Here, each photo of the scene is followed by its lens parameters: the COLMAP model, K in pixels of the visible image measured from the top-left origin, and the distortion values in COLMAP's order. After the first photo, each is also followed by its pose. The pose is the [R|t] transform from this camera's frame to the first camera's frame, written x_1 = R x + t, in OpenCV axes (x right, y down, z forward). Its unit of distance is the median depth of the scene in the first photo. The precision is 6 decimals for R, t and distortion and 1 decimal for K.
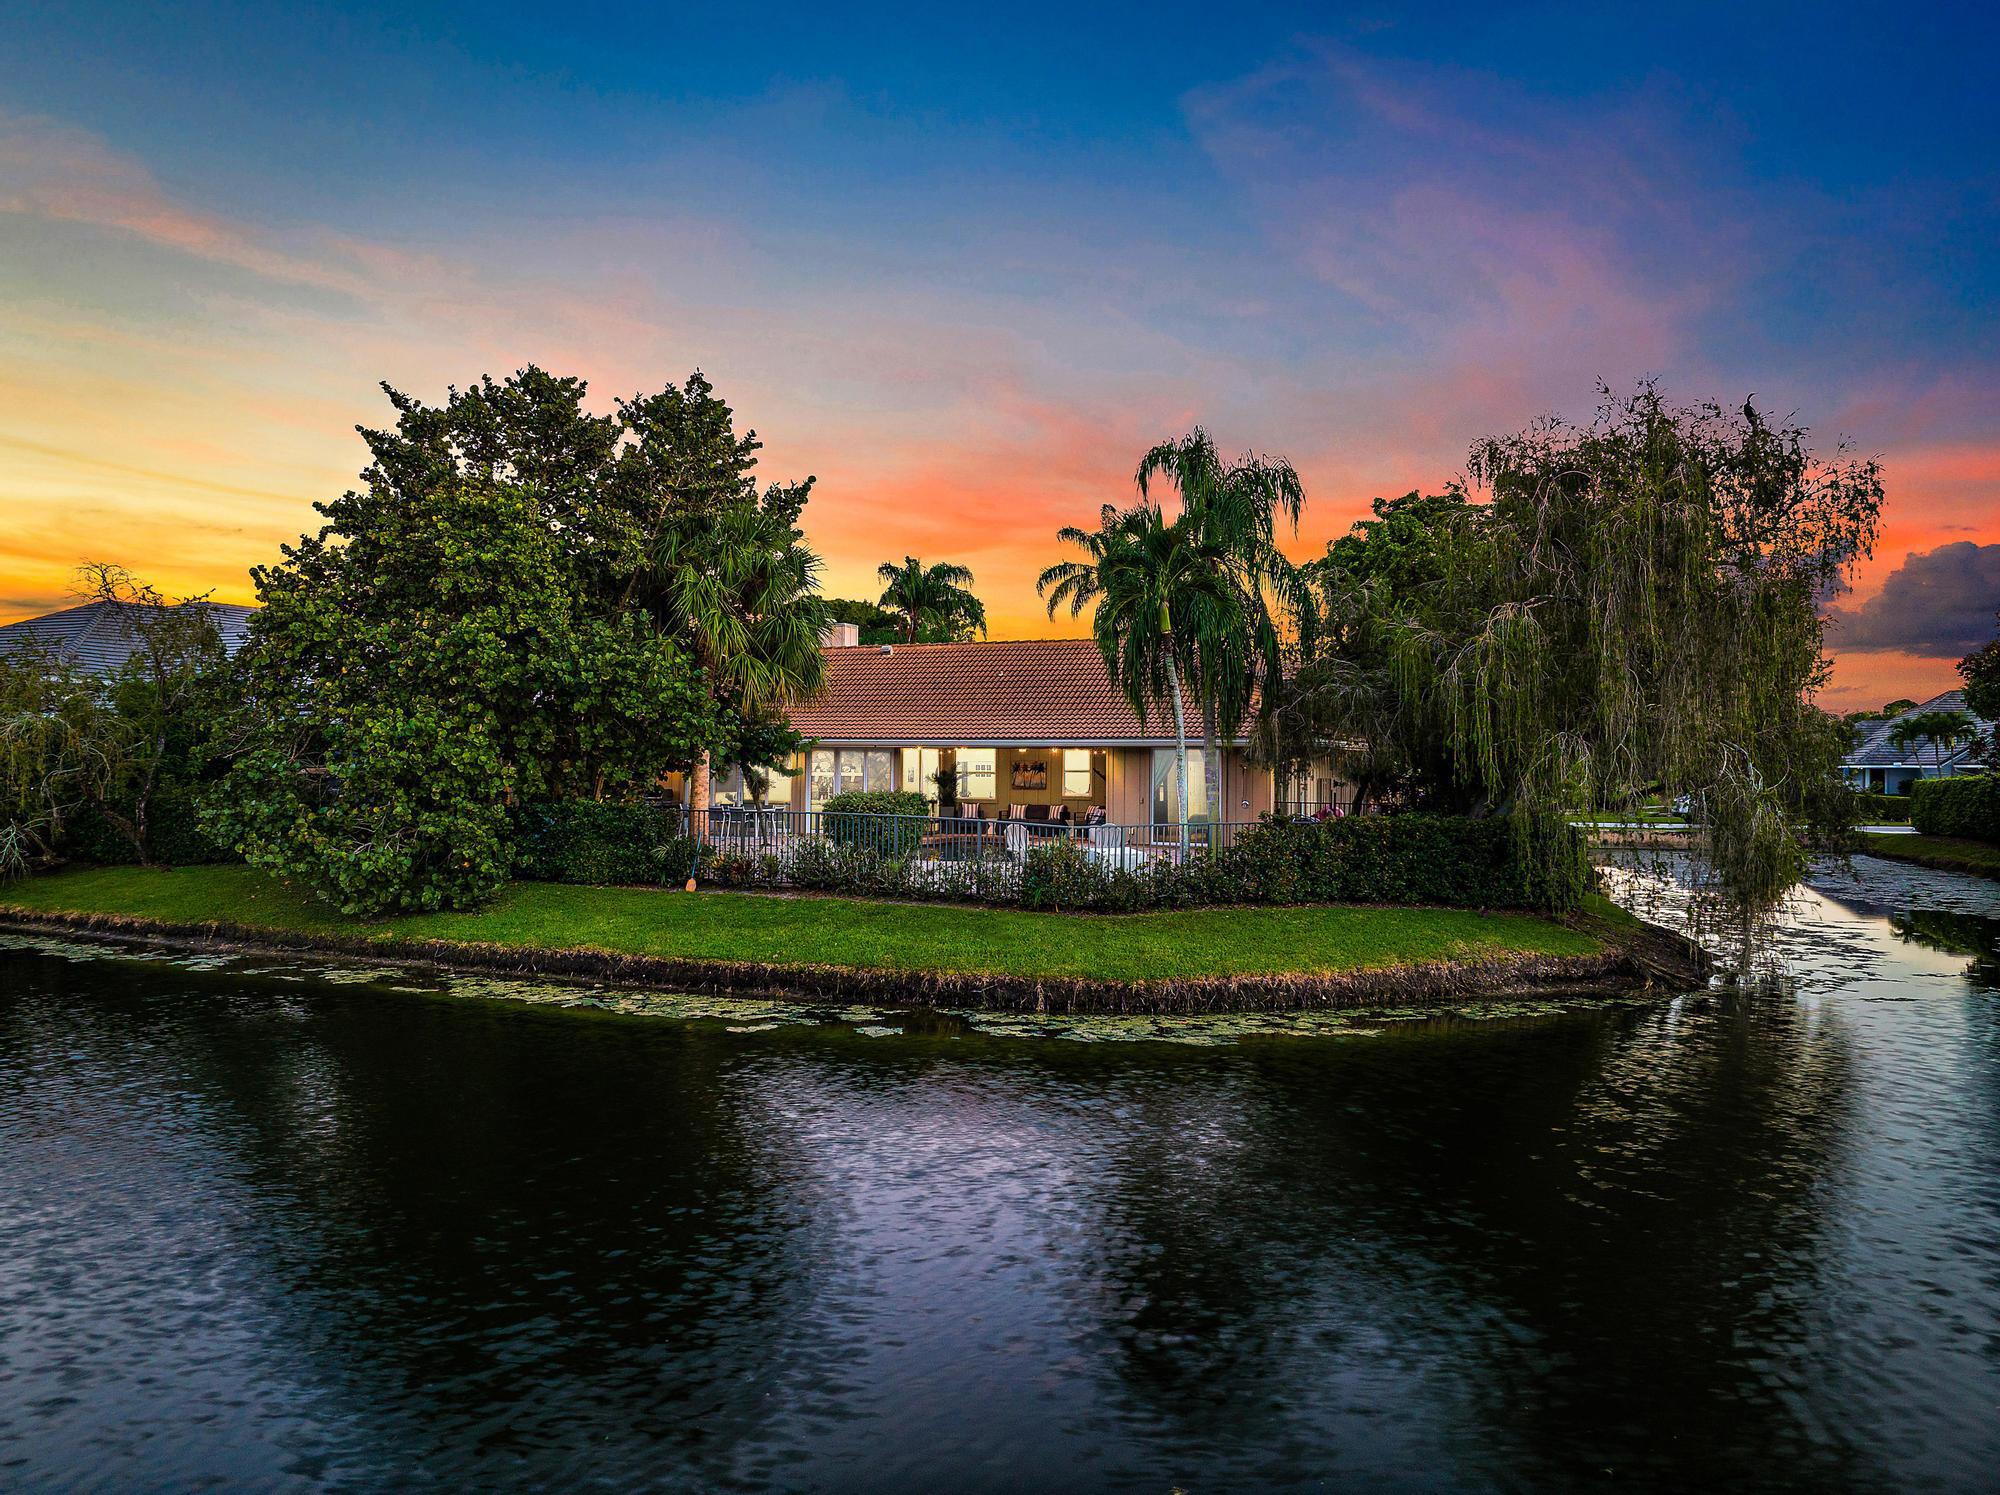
lens RADIAL K [[1420.0, 0, 1000.0], [0, 1420.0, 747.5], [0, 0, 1]] dist [-0.032345, 0.001849]
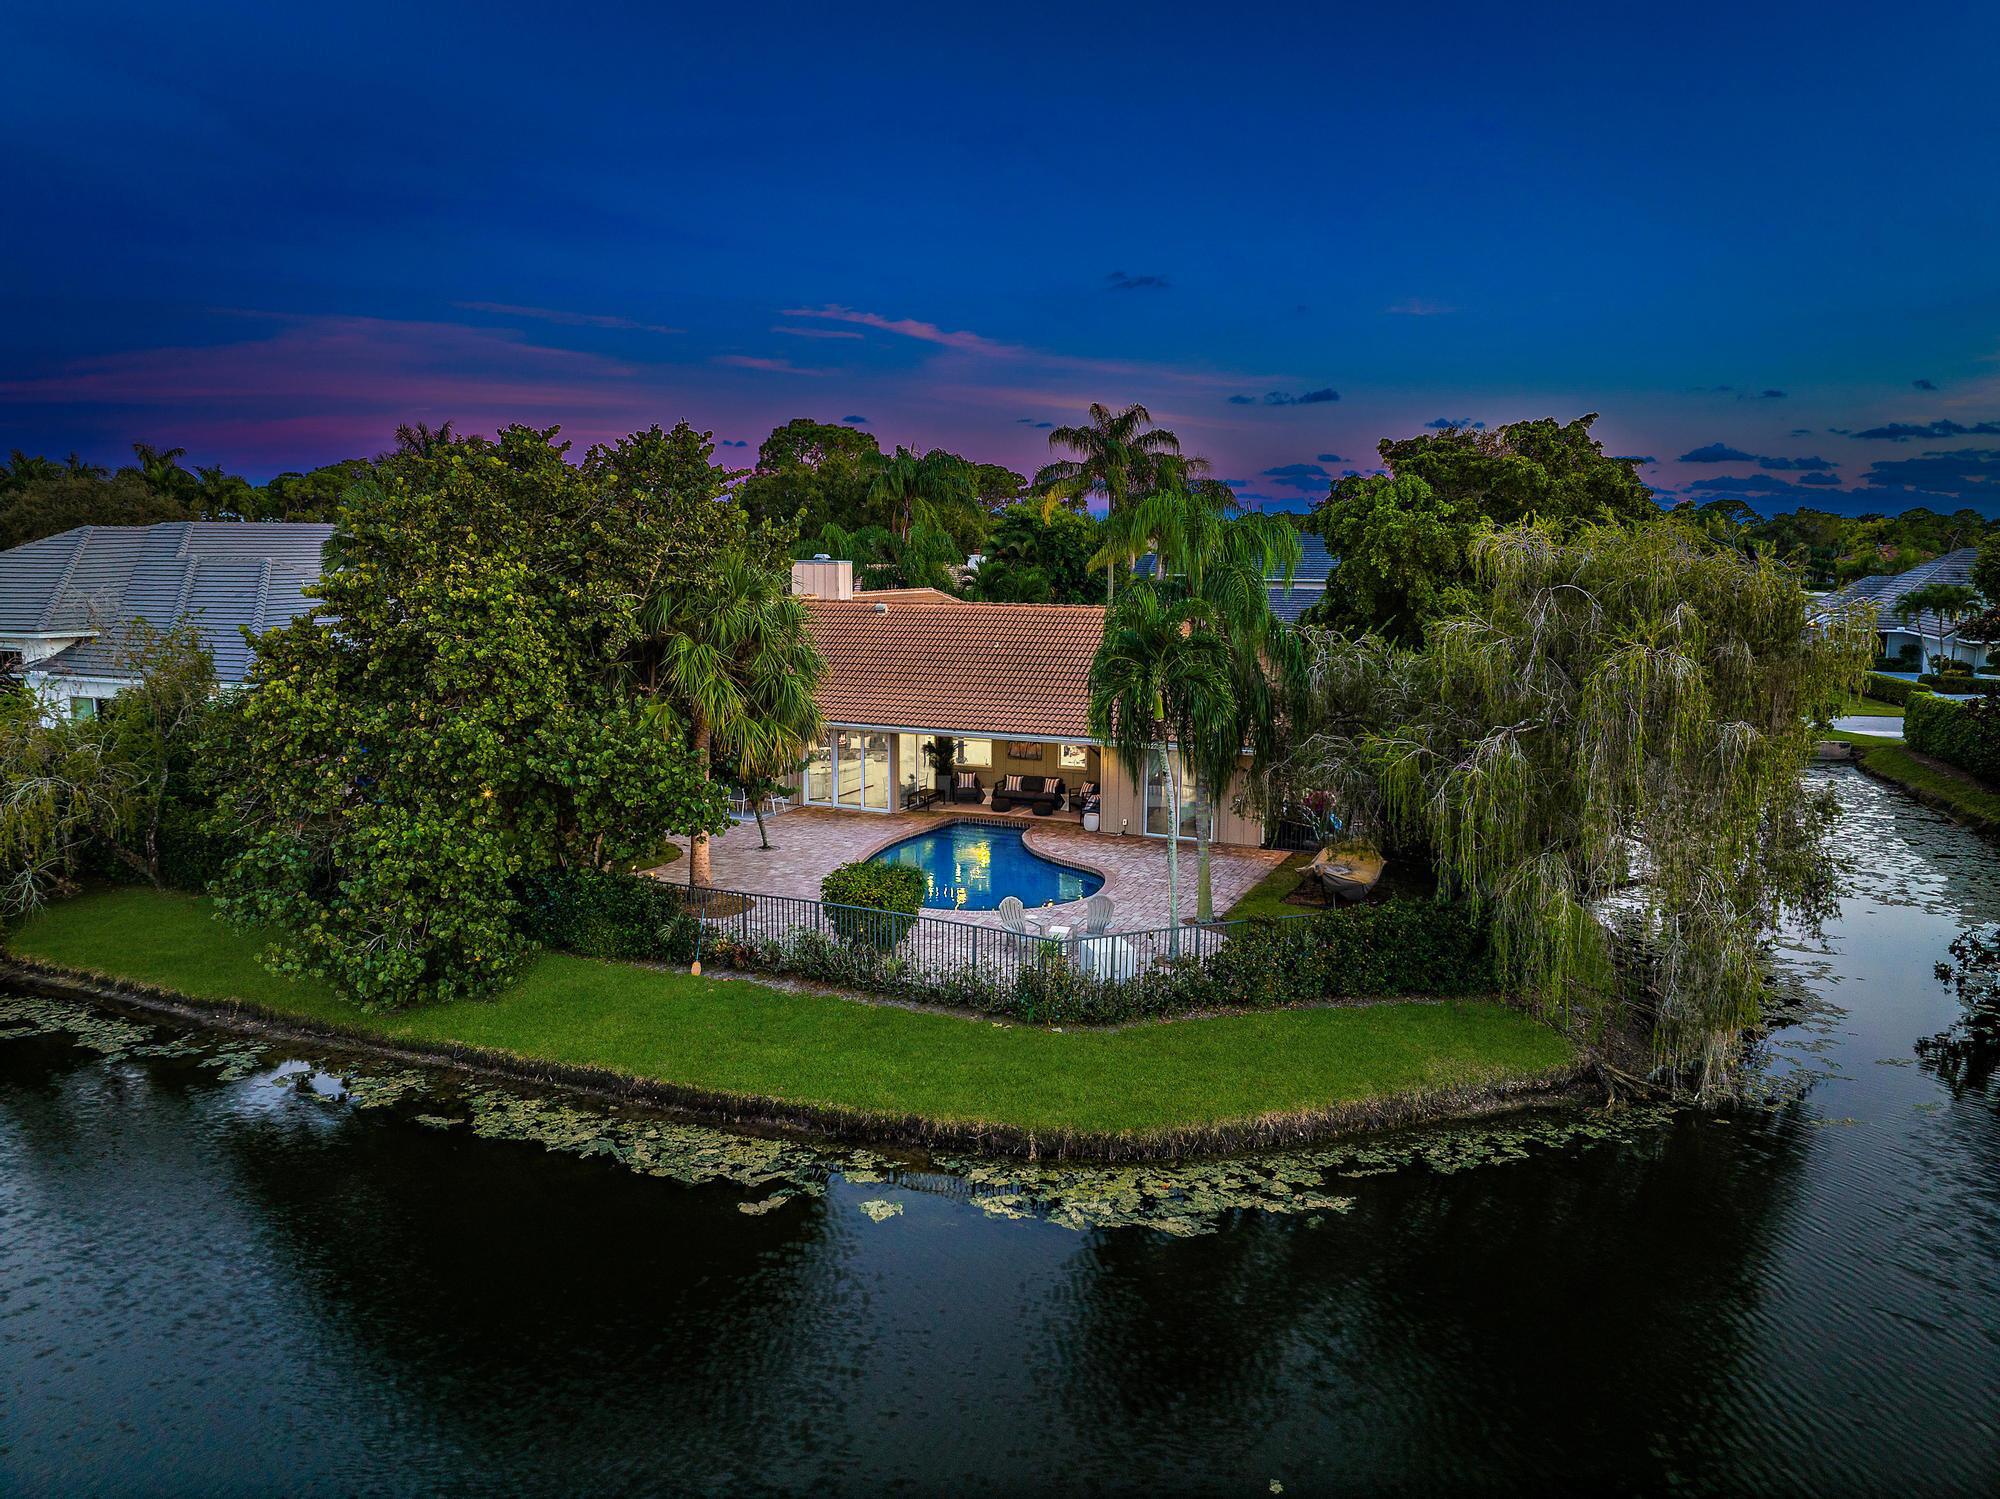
lens RADIAL K [[1431.9, 0, 1000.0], [0, 1431.9, 749.5], [0, 0, 1]] dist [-0.031319, -0.000572]
pose [[0.999998, -0.001875, 0.001209, 0.002785], [0.001663, 0.987744, 0.156074, -0.223965], [-0.001487, -0.156071, 0.987745, -0.005457]]
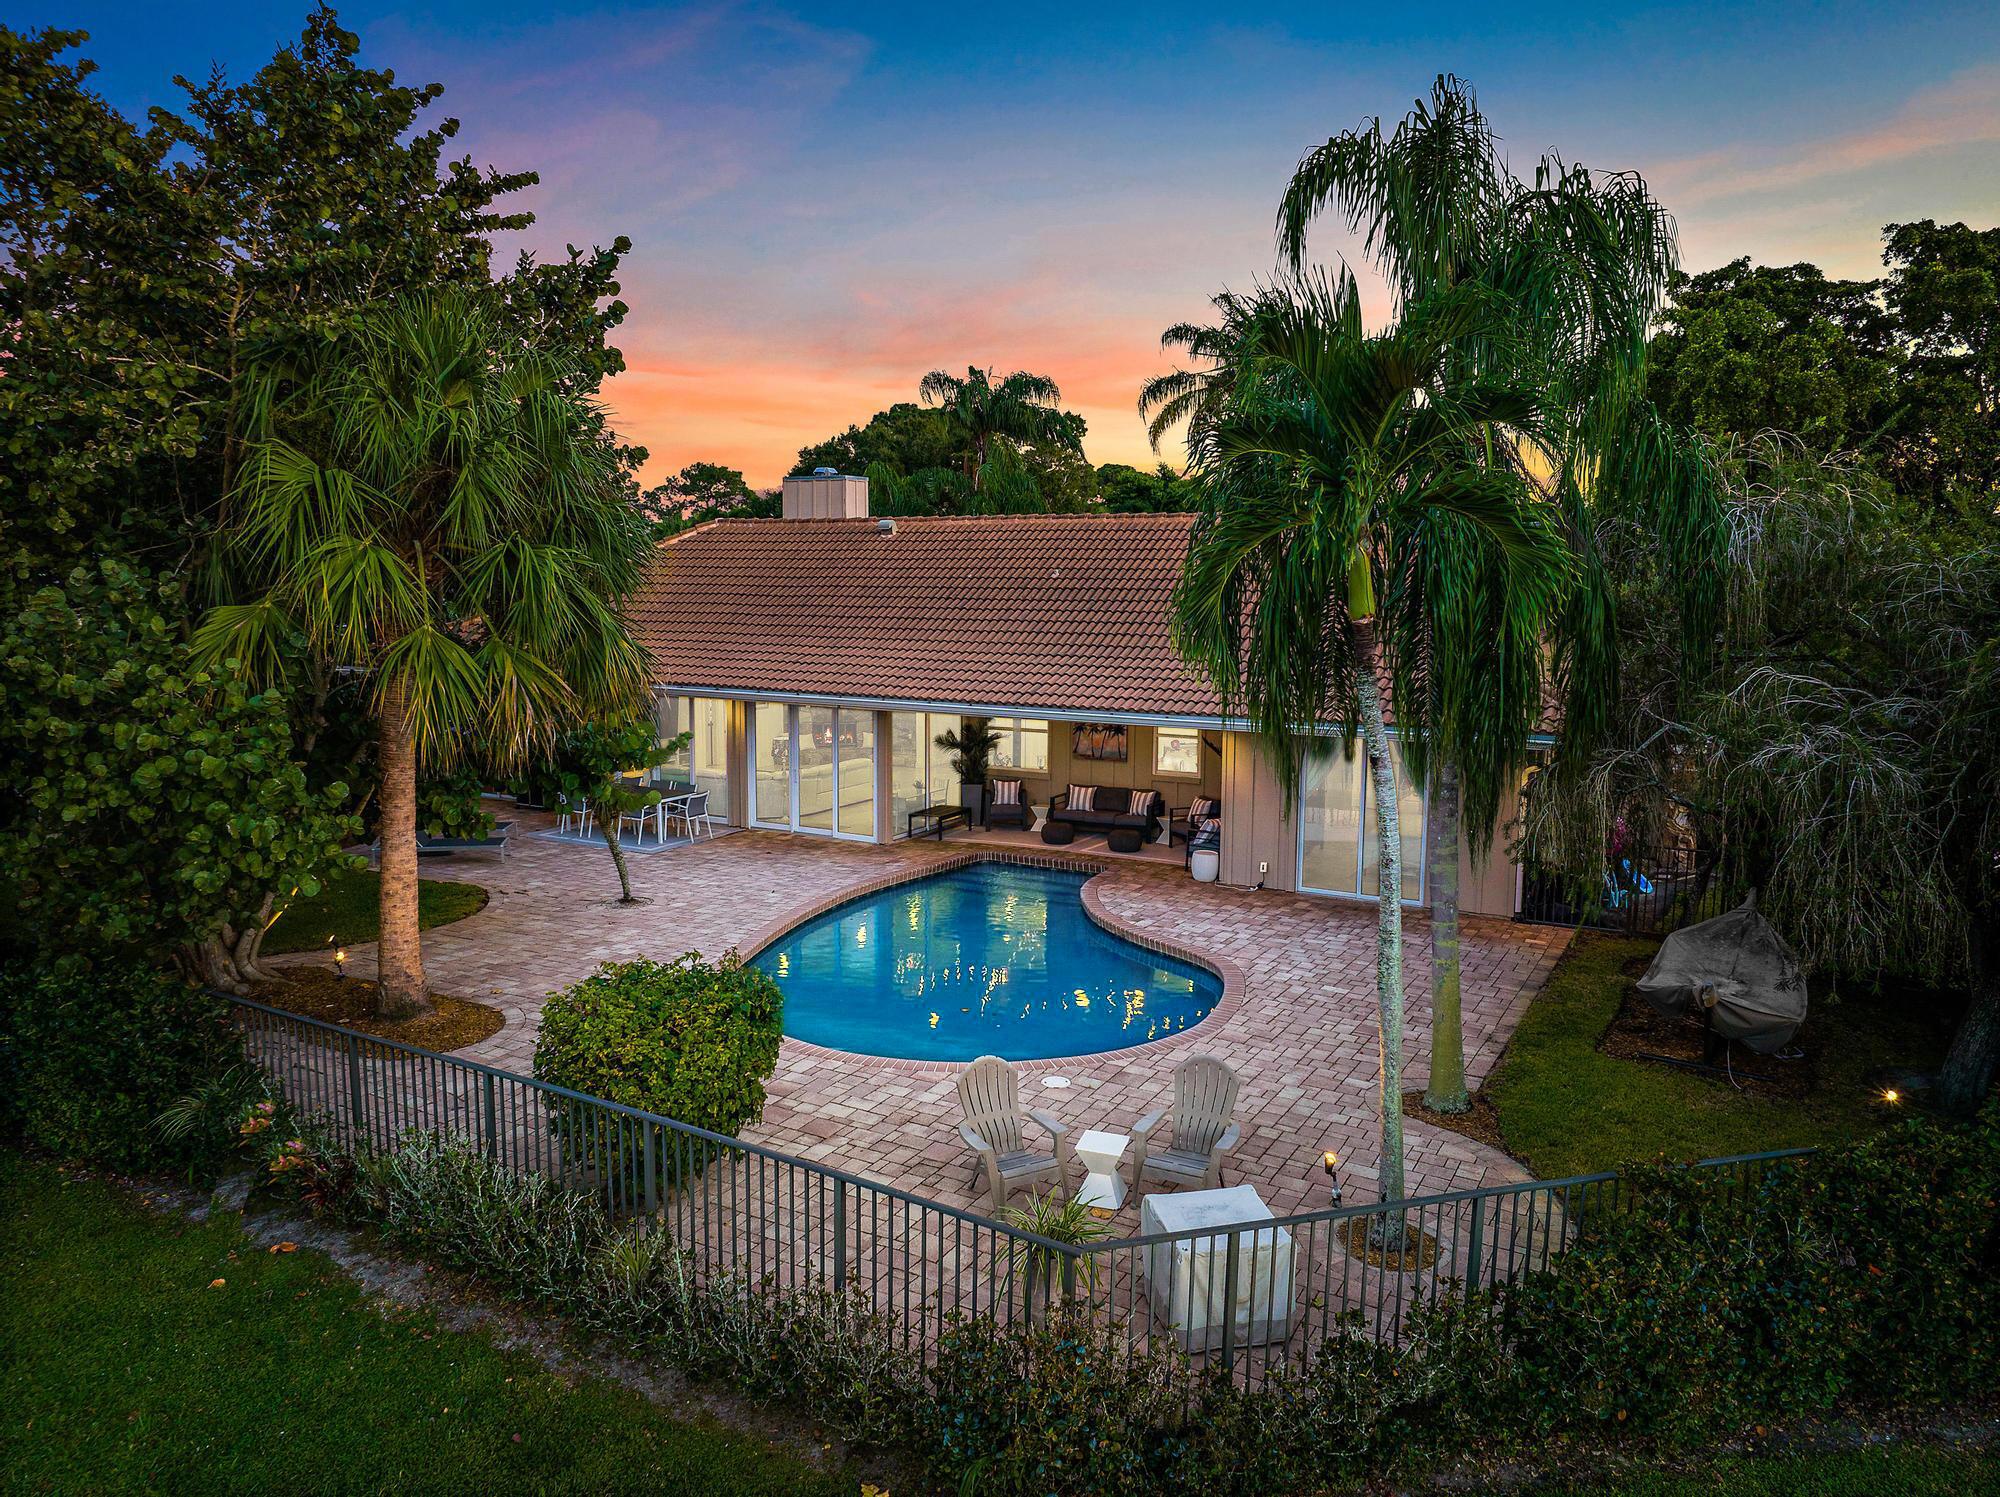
lens RADIAL K [[1431.9, 0, 1000.0], [0, 1431.9, 748.5], [0, 0, 1]] dist [-0.031319, -0.000572]
pose [[0.995779, 0.010456, -0.091189, 0.055786], [0.002208, 0.990473, 0.137687, -0.102860], [0.091760, -0.137307, 0.986269, 0.616553]]
